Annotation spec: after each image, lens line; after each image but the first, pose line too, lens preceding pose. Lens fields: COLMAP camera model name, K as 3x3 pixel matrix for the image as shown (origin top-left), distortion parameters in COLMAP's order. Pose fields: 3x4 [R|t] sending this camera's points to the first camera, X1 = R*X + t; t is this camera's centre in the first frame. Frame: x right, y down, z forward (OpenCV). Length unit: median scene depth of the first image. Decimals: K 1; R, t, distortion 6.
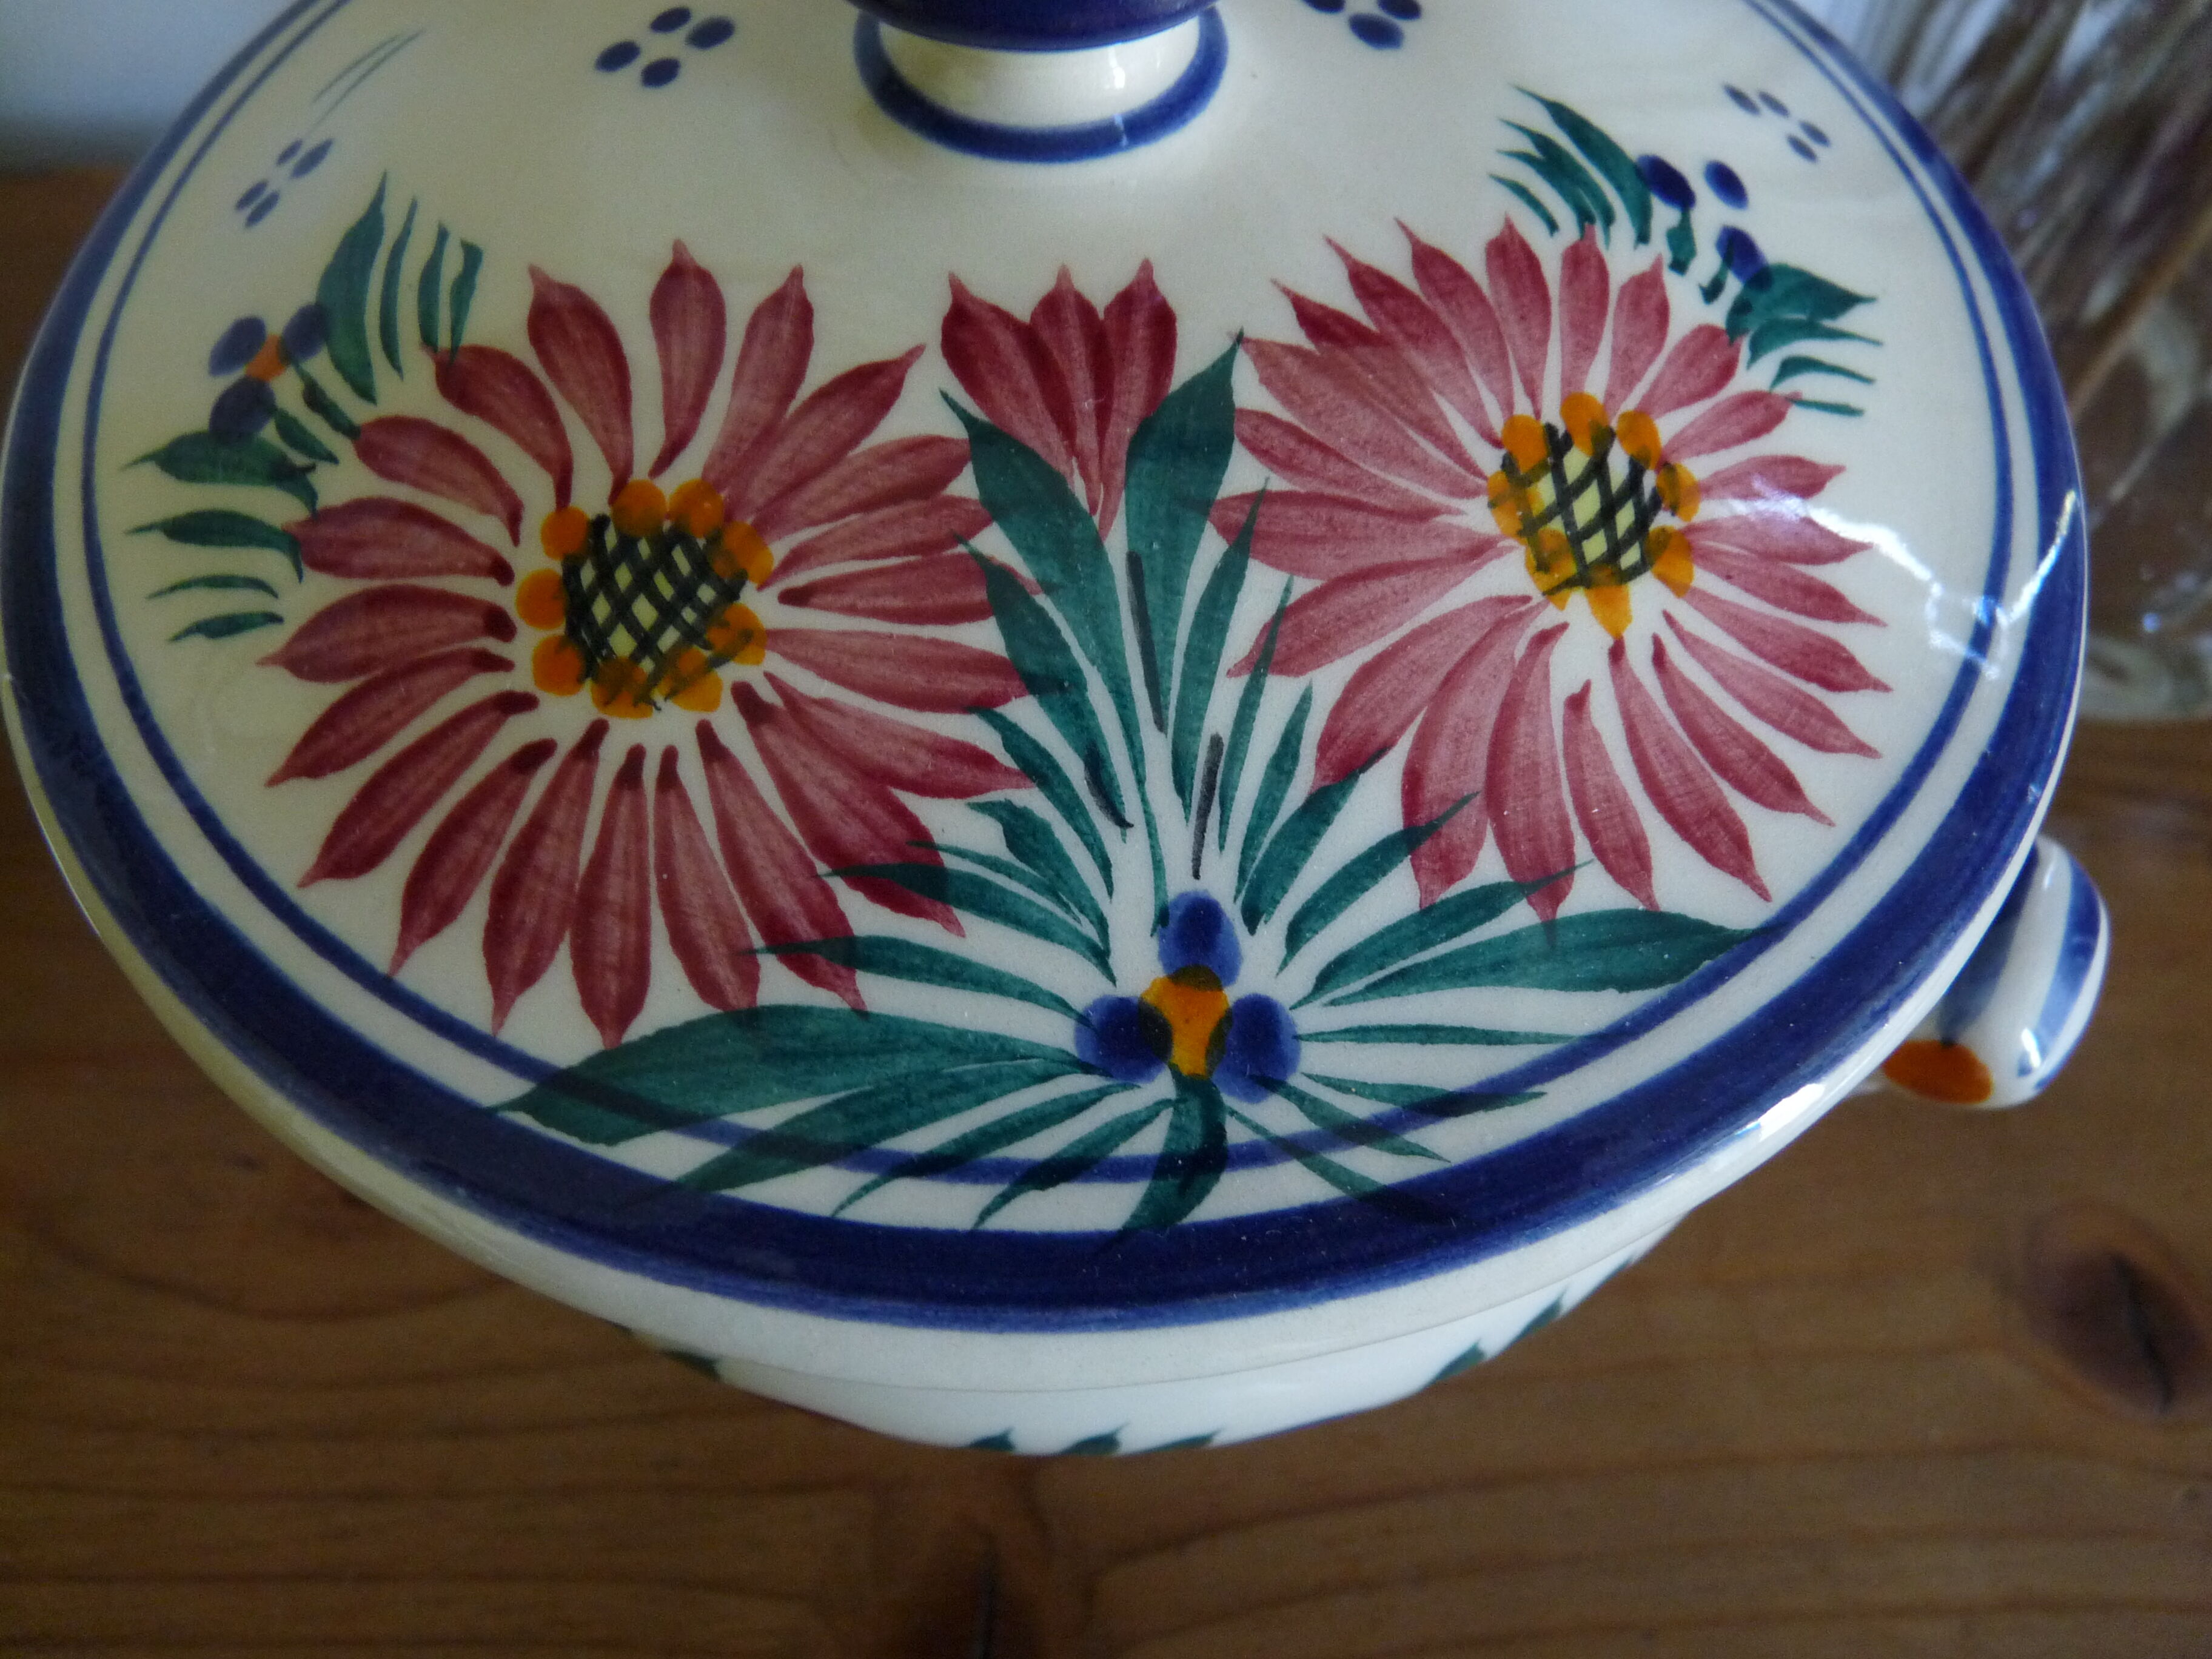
lens RADIAL K [[1705.3, 0, 1103.6], [0, 1705.3, 808.4], [0, 0, 1]] dist [-0.015406, -0.003207]
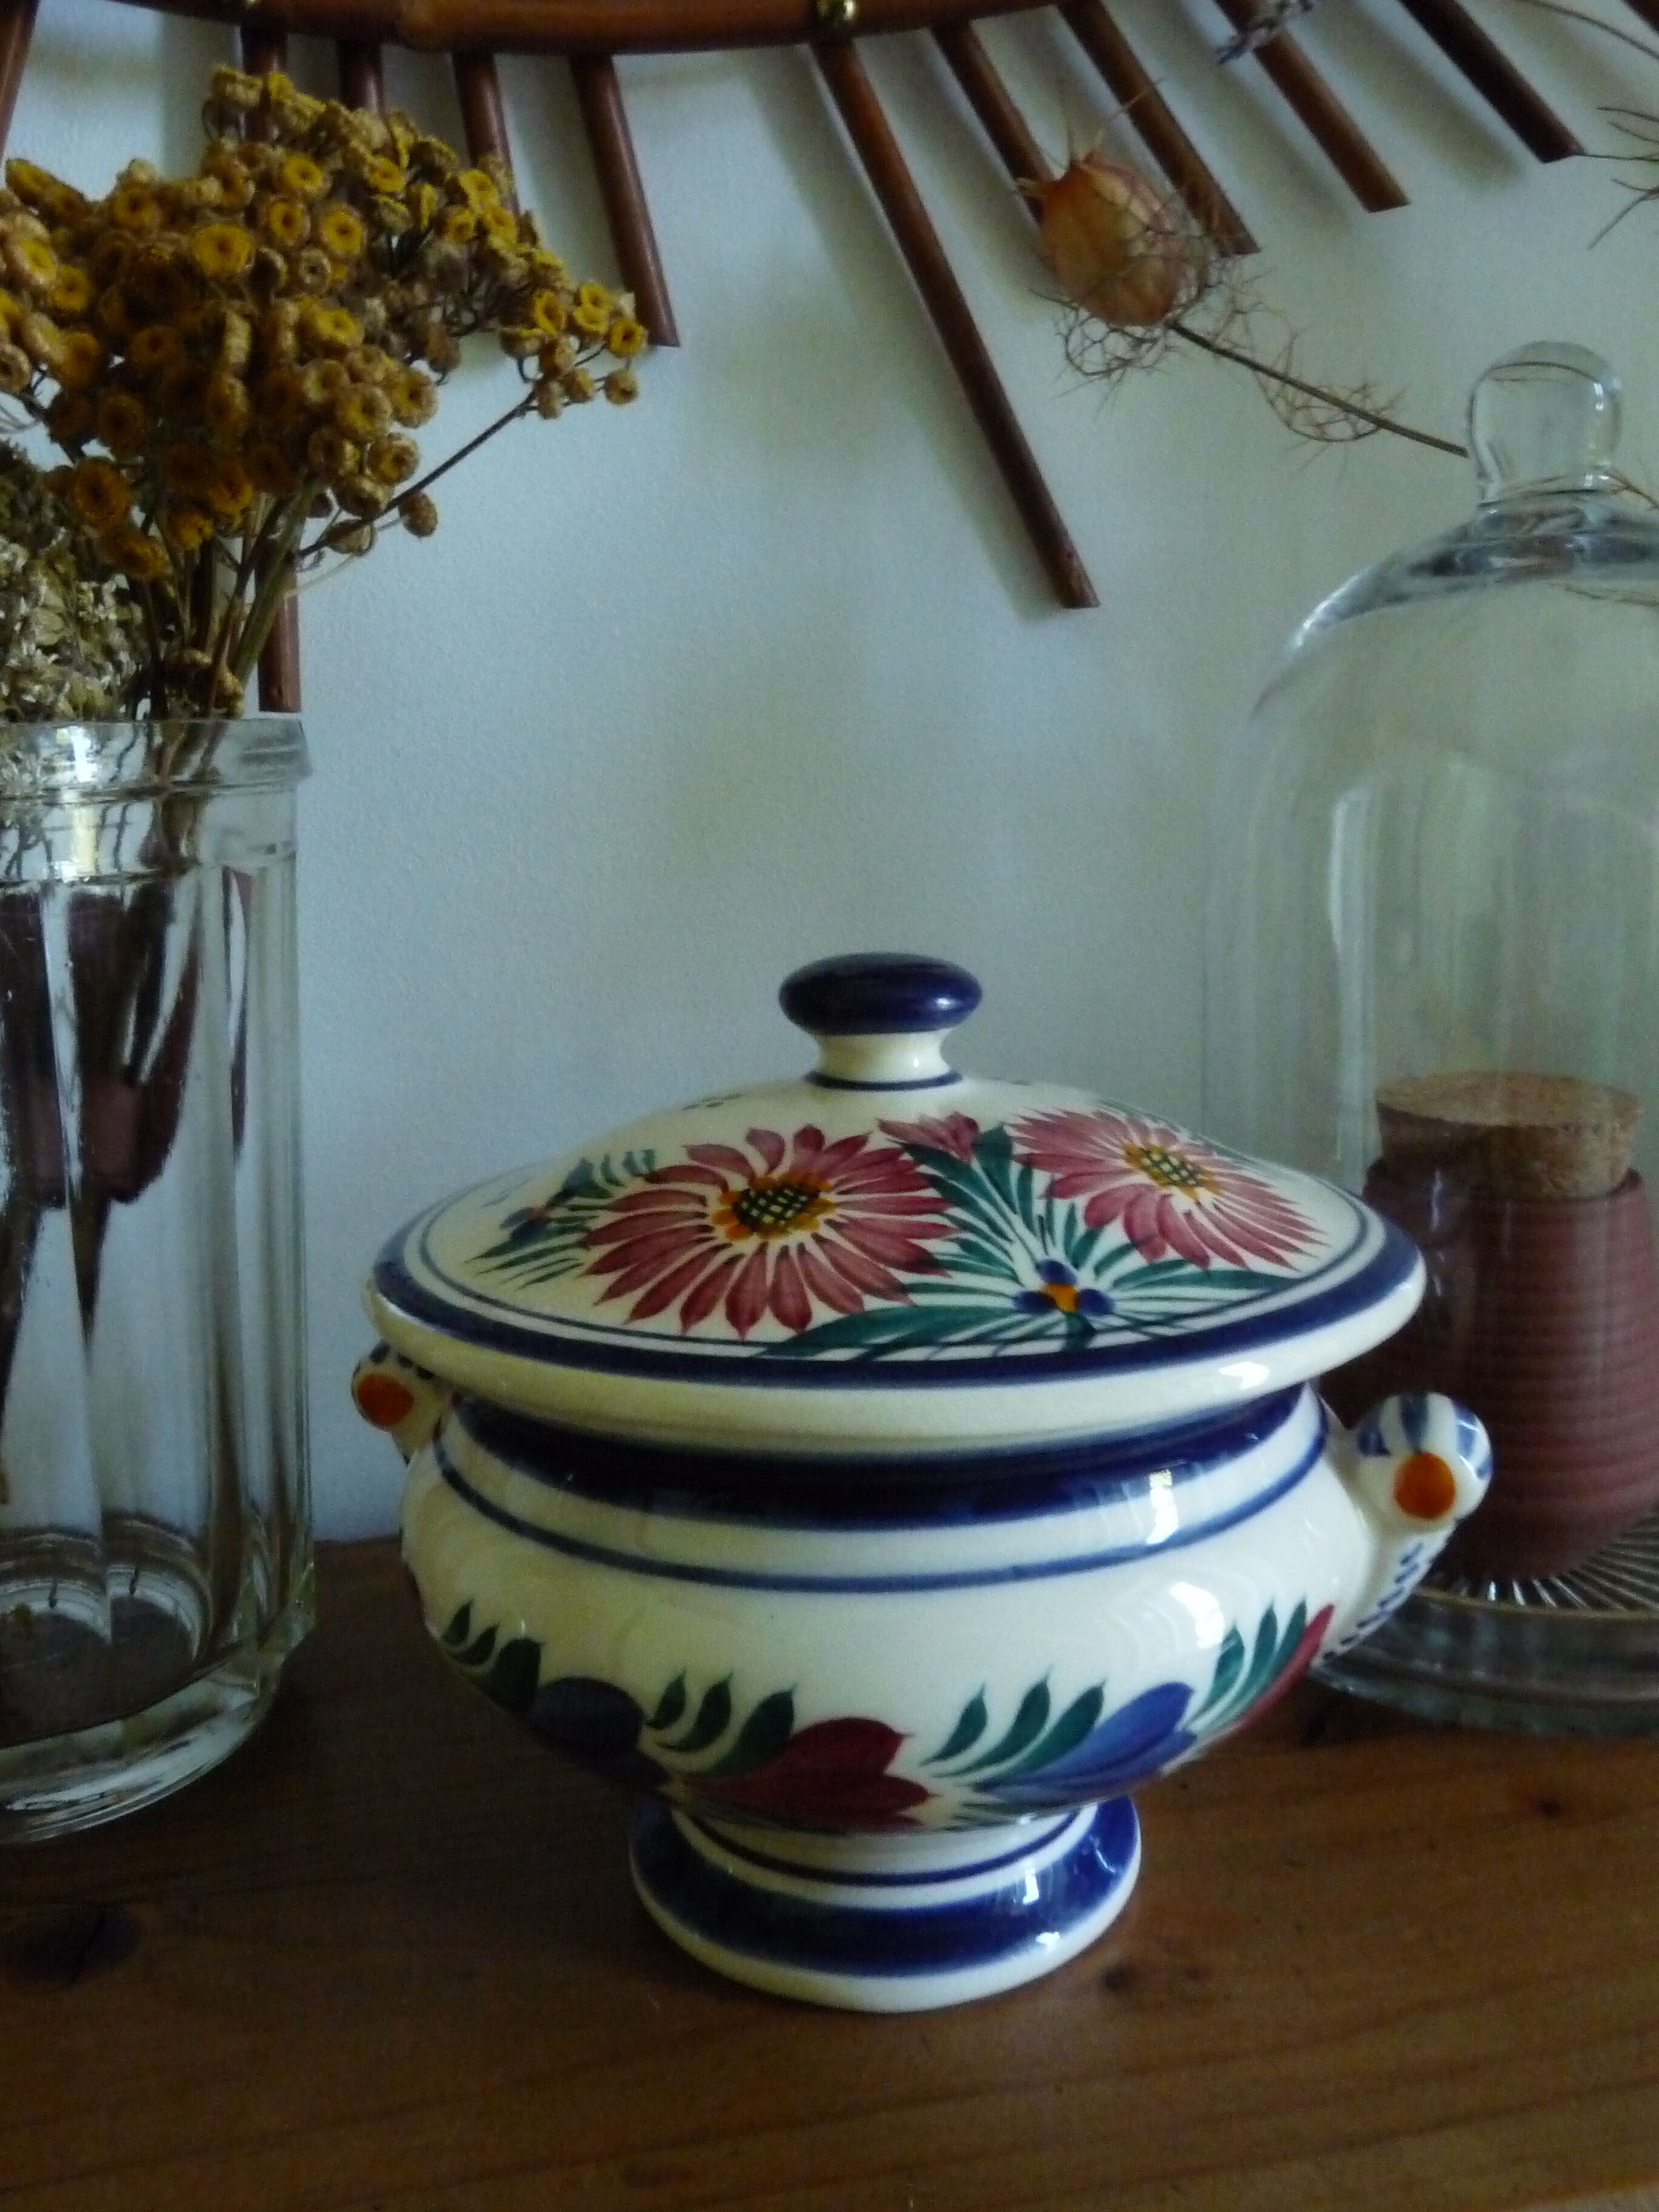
lens RADIAL K [[1793.1, 0, 829.5], [0, 1793.1, 1106.0], [0, 0, 1]] dist [-0.074265, 0.033595]
pose [[0.984336, -0.067380, 0.162917, -0.572345], [0.166725, 0.656165, -0.735969, 1.528864], [-0.057311, 0.751603, 0.657121, -0.640944]]
